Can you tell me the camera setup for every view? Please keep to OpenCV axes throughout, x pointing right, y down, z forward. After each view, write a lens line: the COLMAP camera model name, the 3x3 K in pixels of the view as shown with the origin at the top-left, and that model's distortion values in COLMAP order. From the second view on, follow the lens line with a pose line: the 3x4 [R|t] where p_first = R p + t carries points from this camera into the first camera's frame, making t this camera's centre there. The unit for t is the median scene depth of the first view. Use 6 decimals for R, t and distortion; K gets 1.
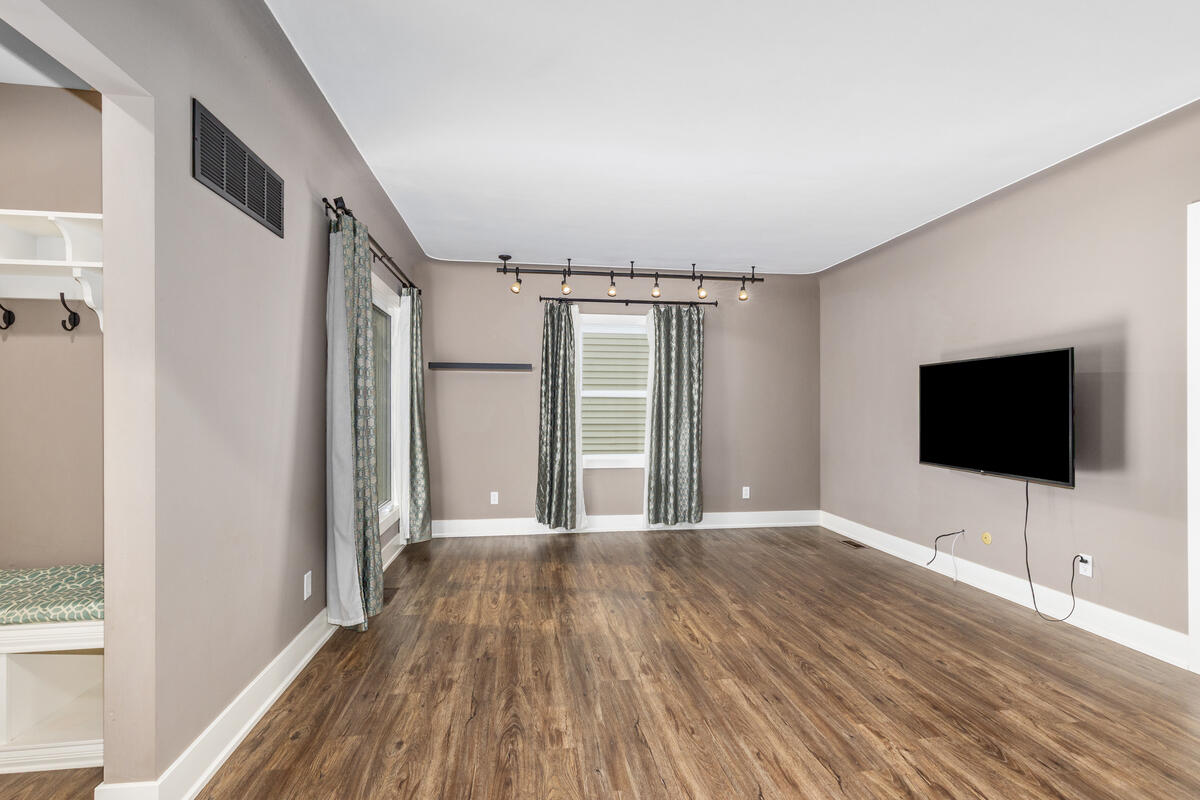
lens RADIAL K [[569.5, 0, 600.0], [0, 569.5, 400.0], [0, 0, 1]] dist [0.001796, 0.000145]
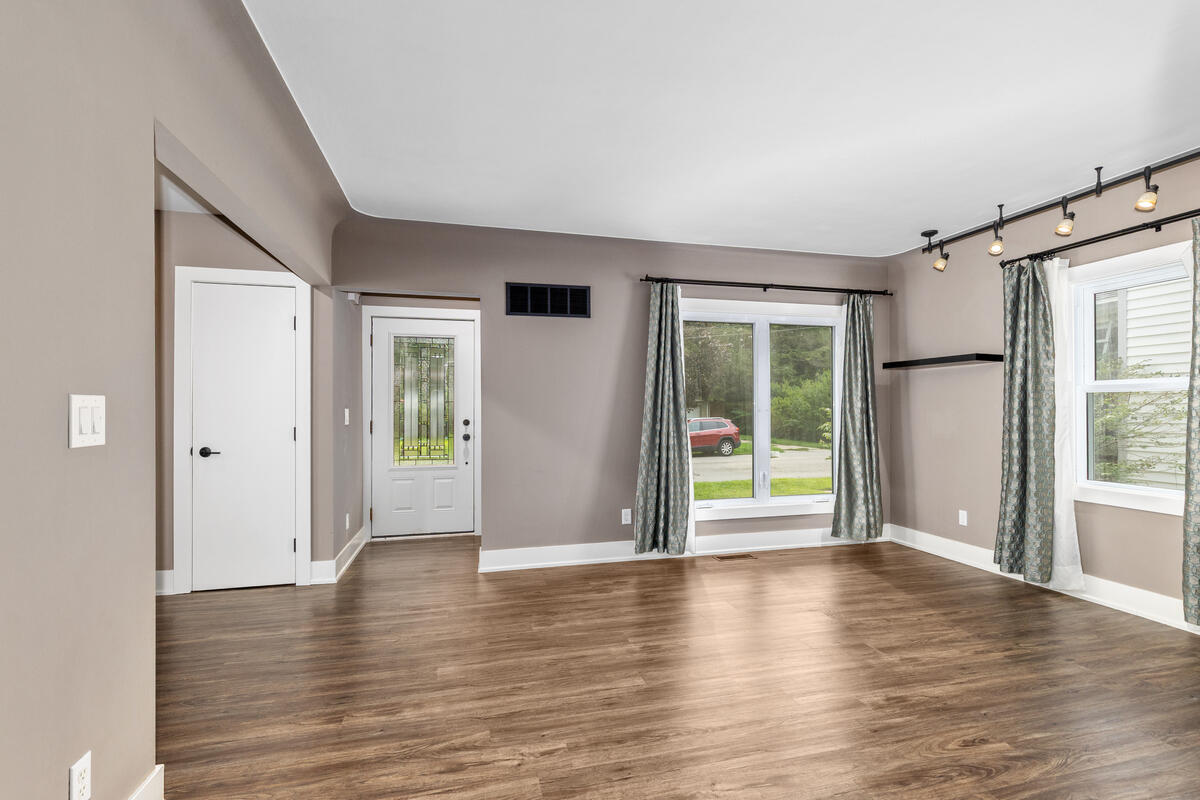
lens RADIAL K [[542.9, 0, 600.0], [0, 542.9, 400.0], [0, 0, 1]] dist [0.001475, 0.000024]
pose [[0.110291, -0.020675, -0.993684, 1.160417], [0.017556, 0.999668, -0.018851, 0.012408], [0.993744, -0.015366, 0.110617, 0.818249]]
